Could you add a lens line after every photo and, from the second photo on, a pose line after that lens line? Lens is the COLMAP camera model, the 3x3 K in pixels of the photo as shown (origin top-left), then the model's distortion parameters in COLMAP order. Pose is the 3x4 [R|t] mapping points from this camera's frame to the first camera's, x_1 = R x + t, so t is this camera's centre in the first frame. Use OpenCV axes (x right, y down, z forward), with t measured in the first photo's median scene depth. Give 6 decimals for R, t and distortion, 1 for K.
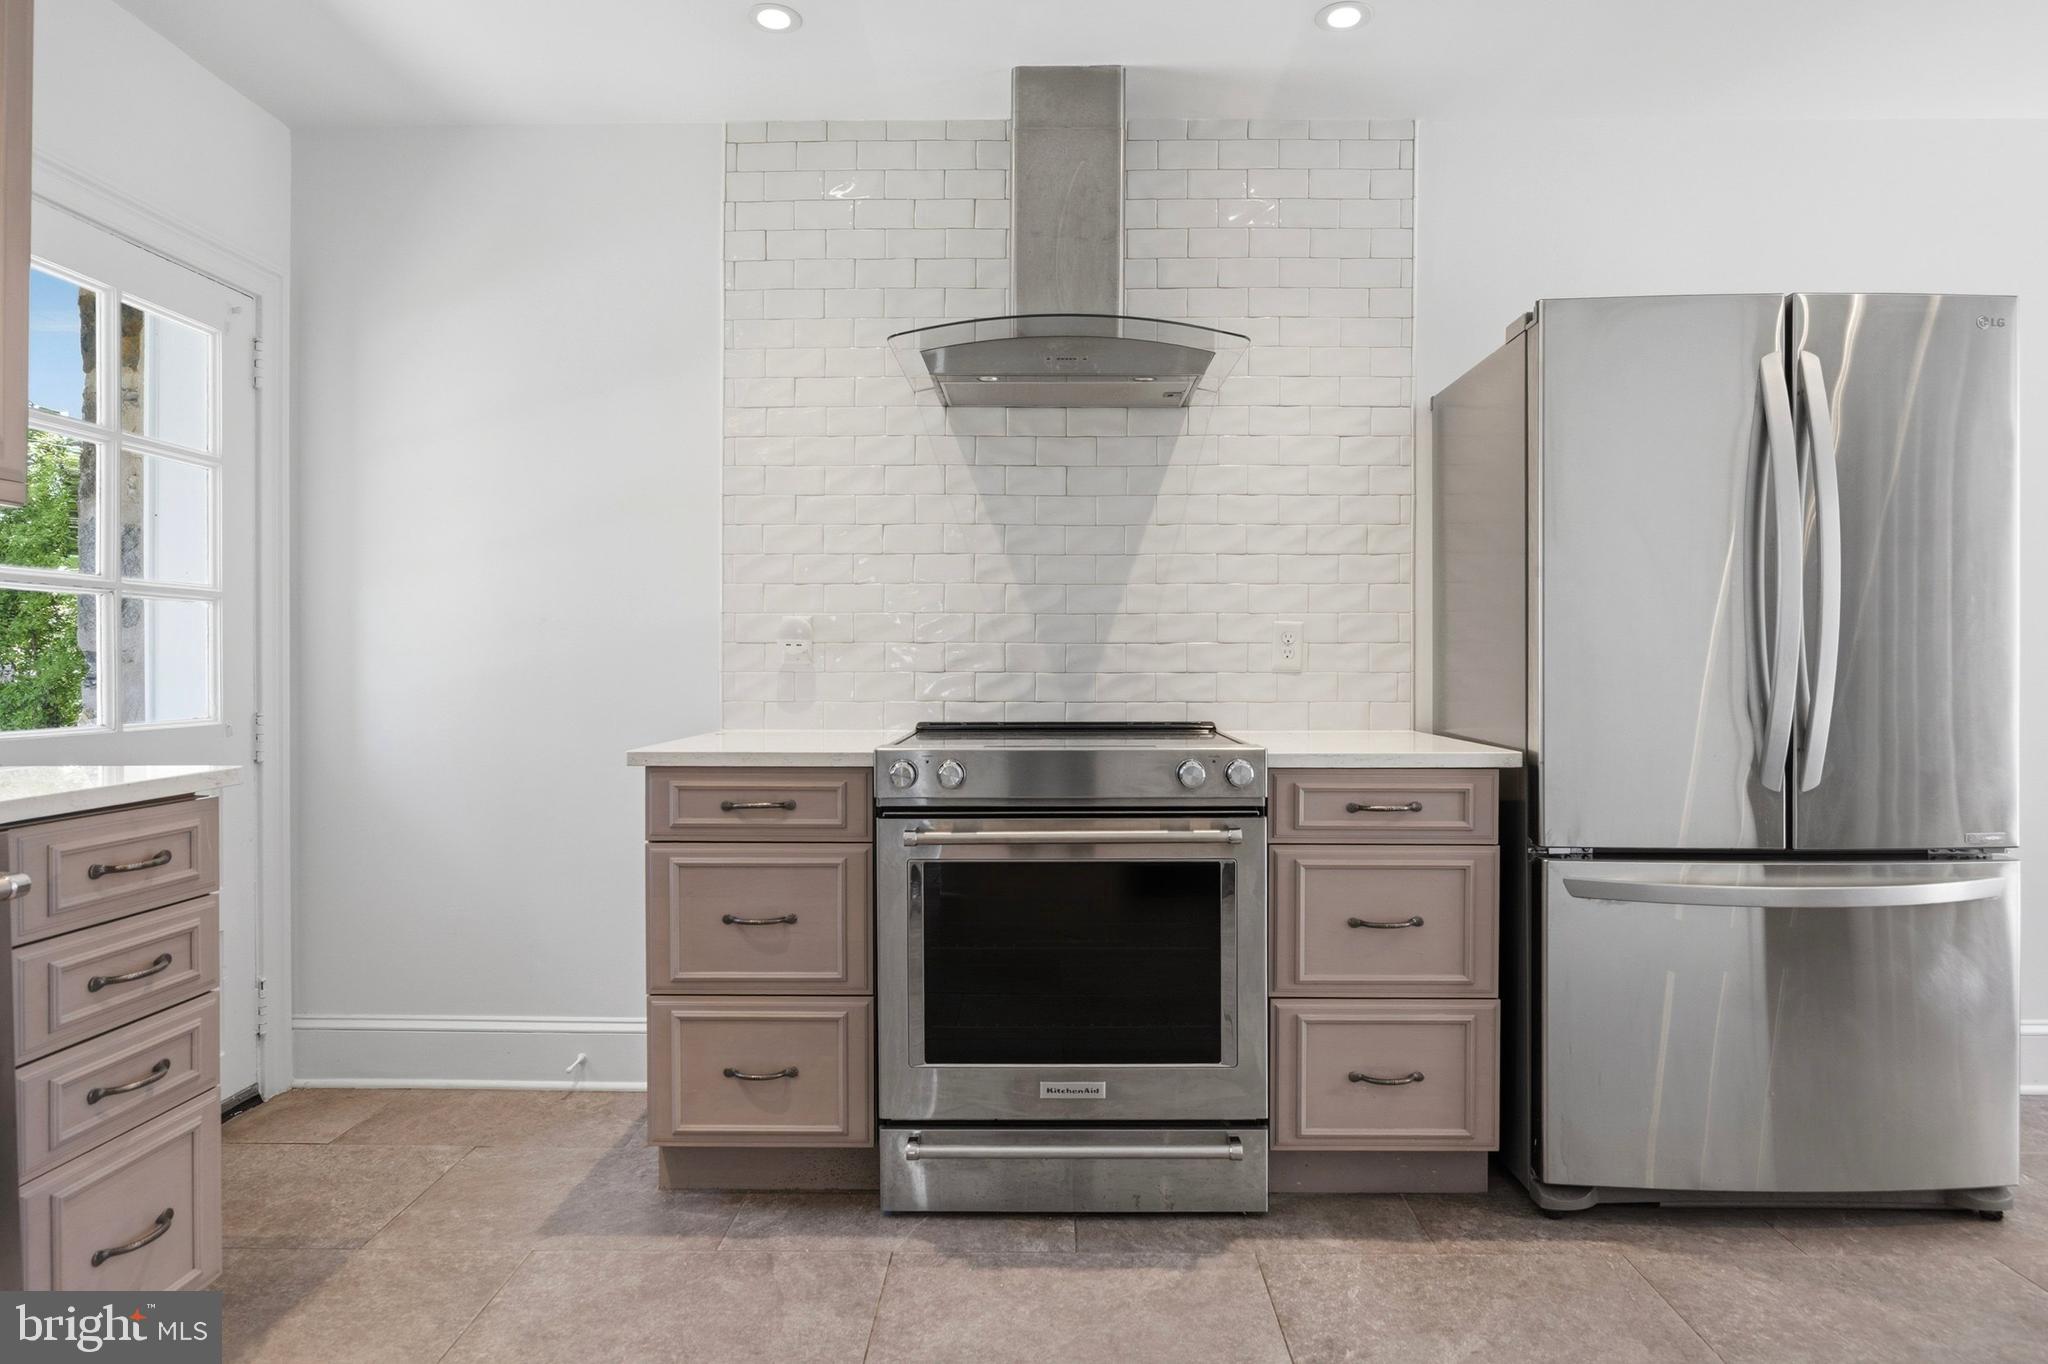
lens RADIAL K [[1145.3, 0, 1024.0], [0, 1145.3, 682.0], [0, 0, 1]] dist [-0.001107, 0.000317]
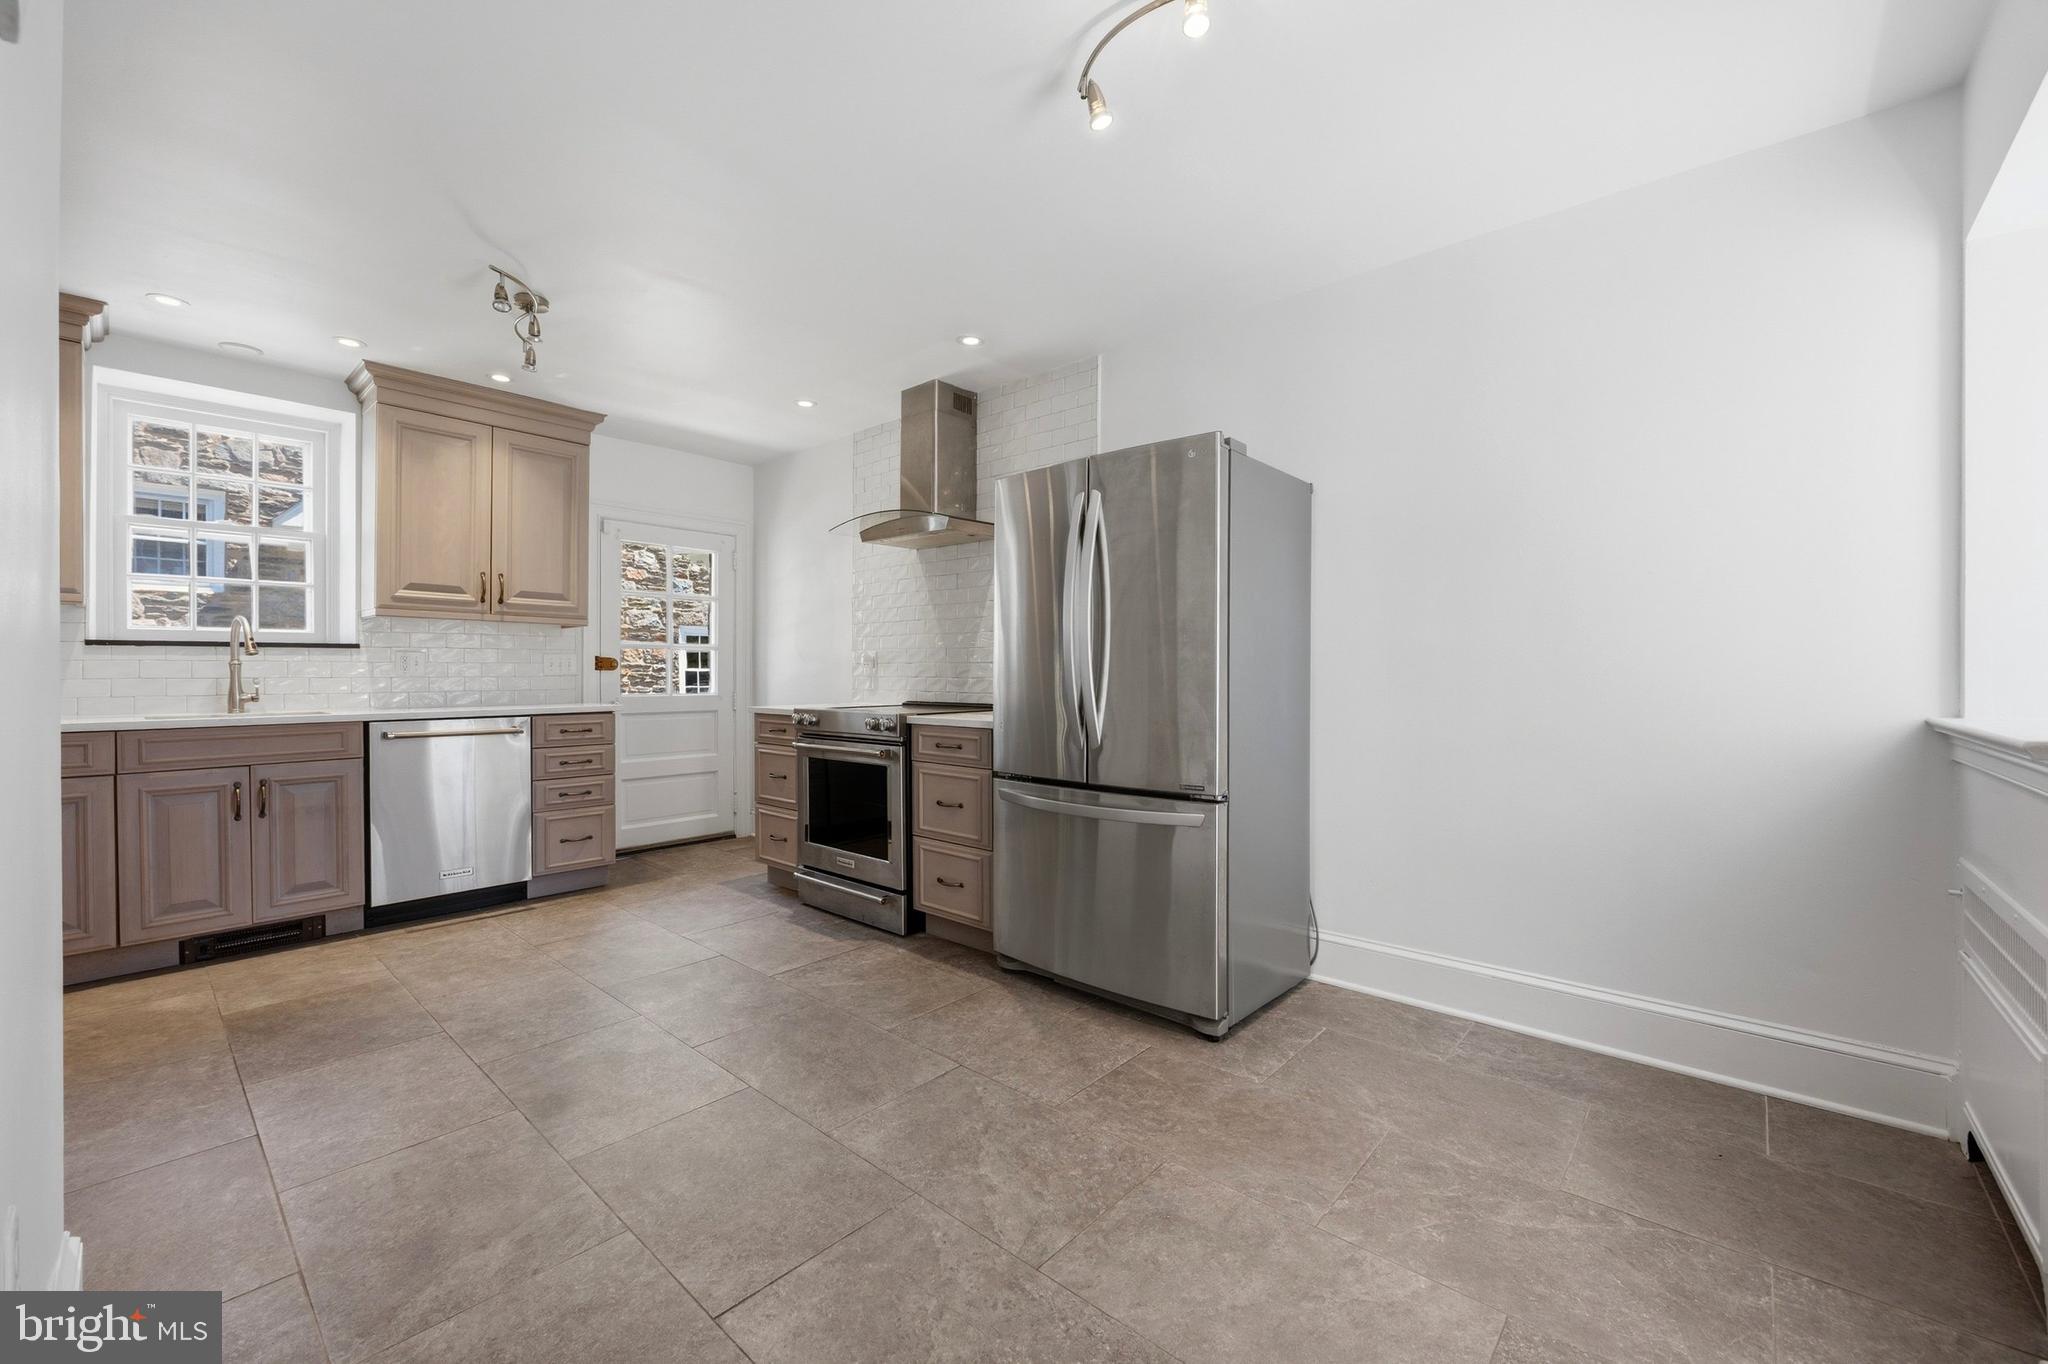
lens RADIAL K [[798.8, 0, 1024.0], [0, 798.8, 682.0], [0, 0, 1]] dist [-0.000770, -0.000051]
pose [[0.760397, 0.009685, -0.649387, 1.334193], [-0.011989, 0.999928, 0.000875, -0.004158], [0.649348, 0.007120, 0.760458, 0.031304]]
